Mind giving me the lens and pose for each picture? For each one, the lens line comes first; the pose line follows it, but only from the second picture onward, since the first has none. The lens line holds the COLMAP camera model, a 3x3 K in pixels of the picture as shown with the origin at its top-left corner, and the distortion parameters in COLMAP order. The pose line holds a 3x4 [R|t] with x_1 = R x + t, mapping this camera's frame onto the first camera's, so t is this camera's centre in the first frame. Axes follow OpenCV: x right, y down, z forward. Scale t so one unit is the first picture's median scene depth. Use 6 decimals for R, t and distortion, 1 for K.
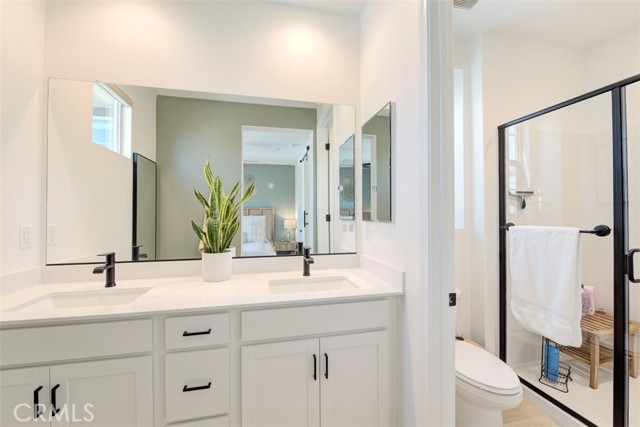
lens RADIAL K [[254.6, 0, 320.0], [0, 254.6, 213.5], [0, 0, 1]] dist [-0.000381, -0.003639]
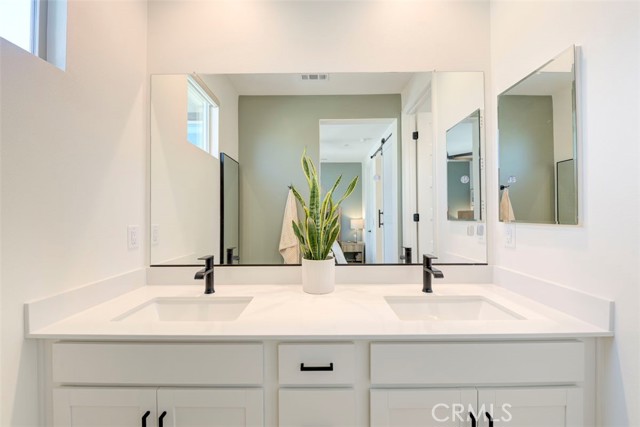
lens RADIAL K [[254.6, 0, 320.0], [0, 254.6, 213.5], [0, 0, 1]] dist [-0.000381, -0.003639]
pose [[0.974968, -0.003731, -0.222315, -0.200114], [0.004093, 0.999991, 0.001165, 0.001849], [0.222309, -0.002045, 0.974974, 0.167992]]
